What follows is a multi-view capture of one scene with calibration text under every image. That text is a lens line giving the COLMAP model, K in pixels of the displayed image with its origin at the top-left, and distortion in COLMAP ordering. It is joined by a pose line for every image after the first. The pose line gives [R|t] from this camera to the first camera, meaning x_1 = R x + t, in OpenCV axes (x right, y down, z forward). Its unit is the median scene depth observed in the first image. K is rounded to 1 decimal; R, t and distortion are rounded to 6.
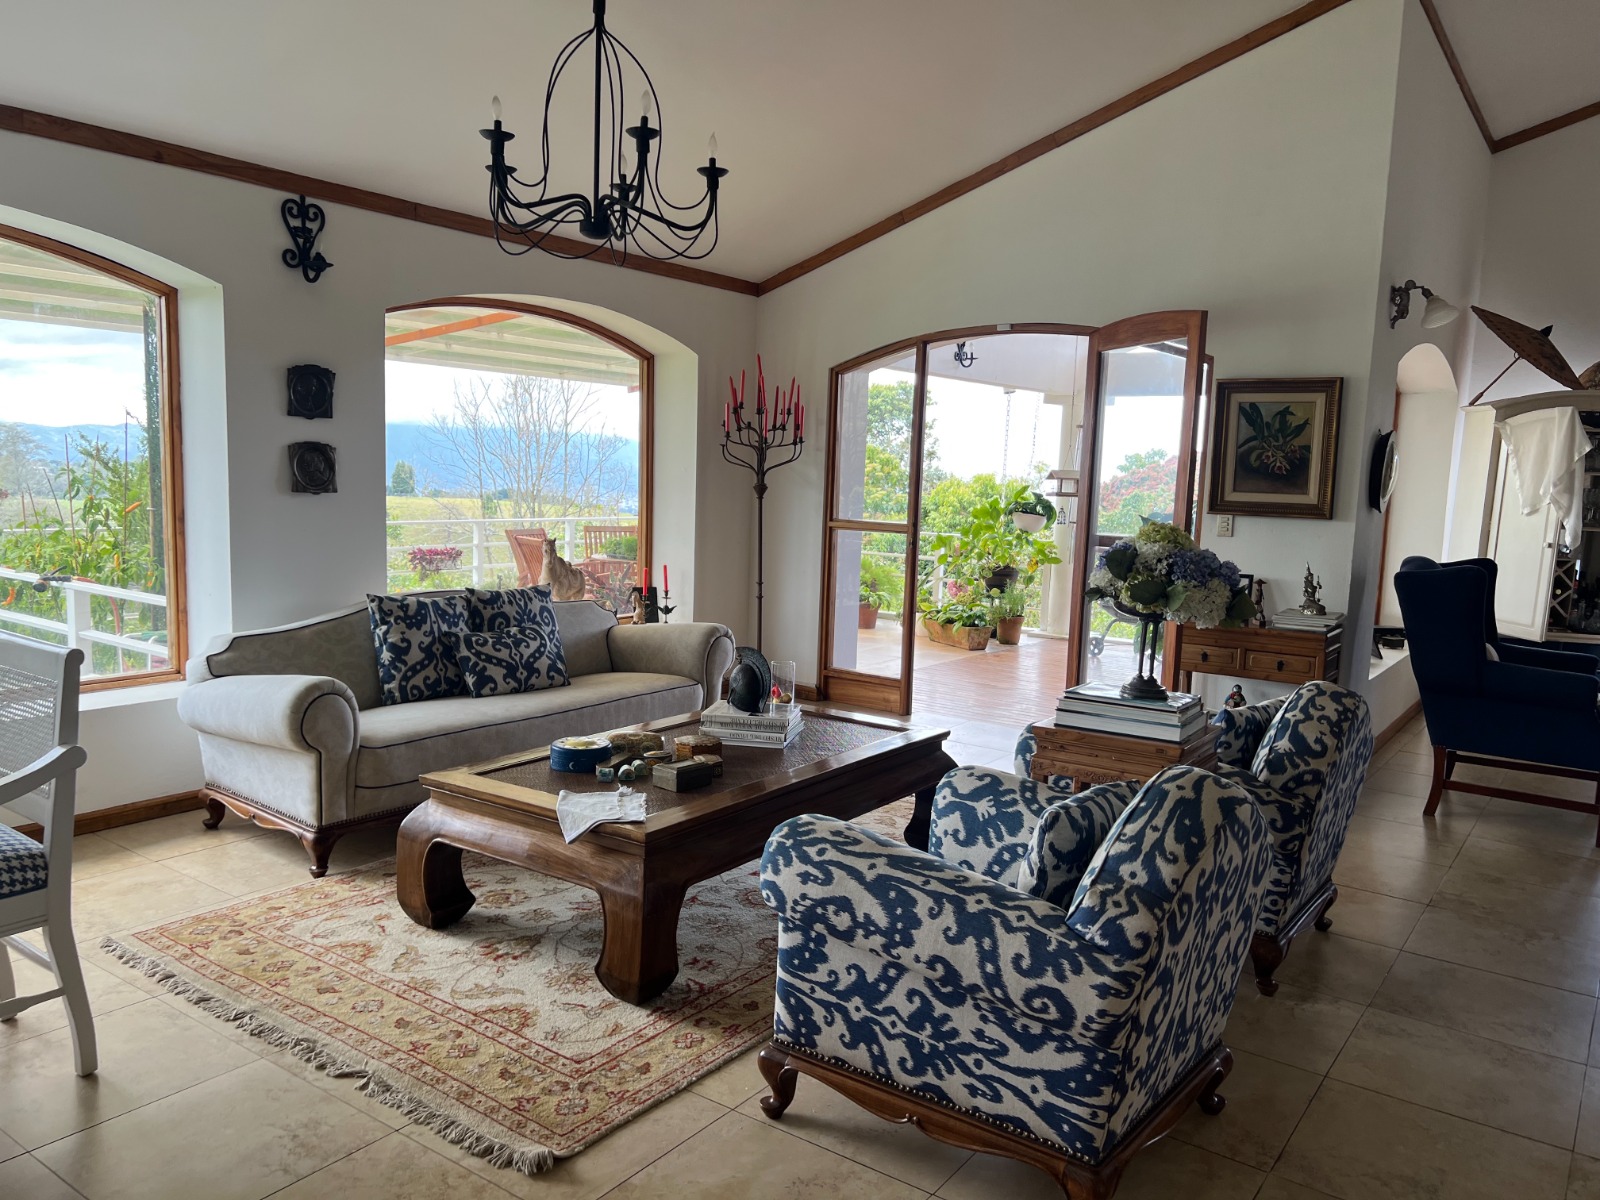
lens RADIAL K [[1196.1, 0, 795.6], [0, 1196.1, 604.9], [0, 0, 1]] dist [0.091202, -0.113890]
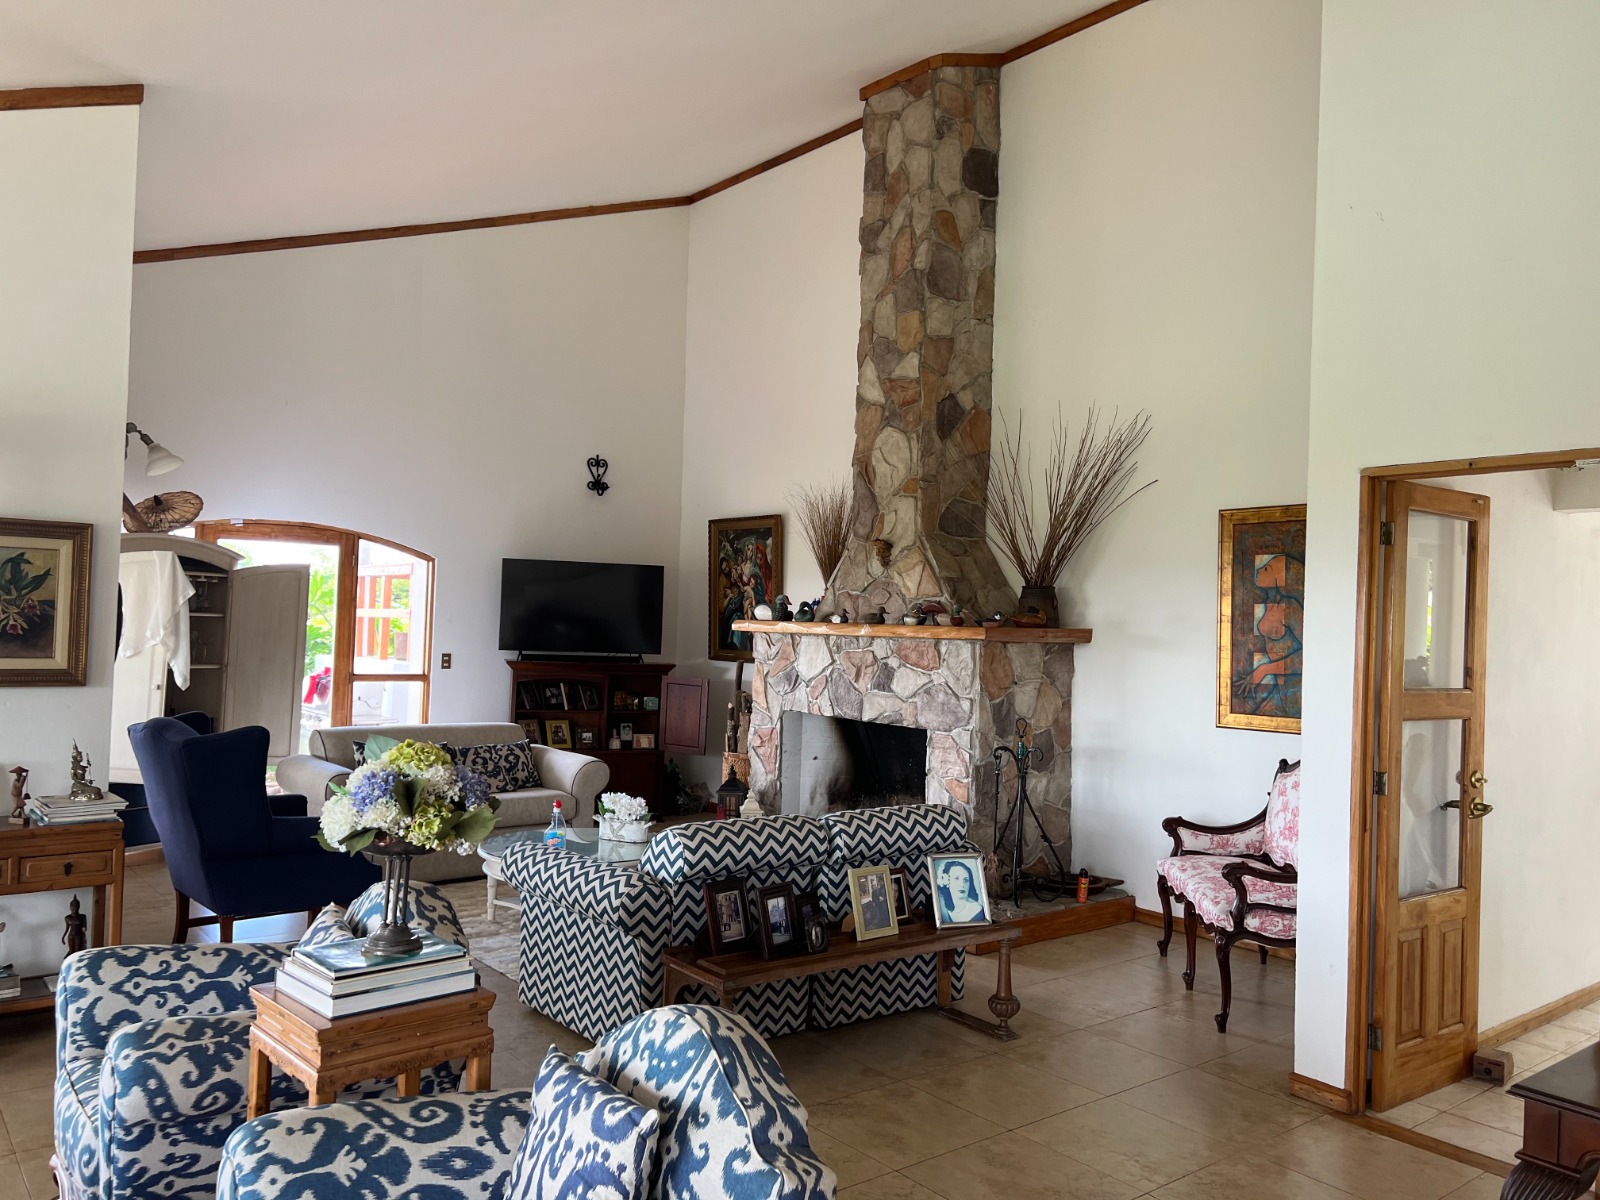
lens RADIAL K [[1196.1, 0, 795.6], [0, 1196.1, 604.9], [0, 0, 1]] dist [0.091202, -0.113890]
pose [[0.264482, -0.013105, 0.964301, -0.257486], [0.087757, 0.996086, -0.010533, -0.074166], [-0.960389, 0.087410, 0.264597, 0.279724]]
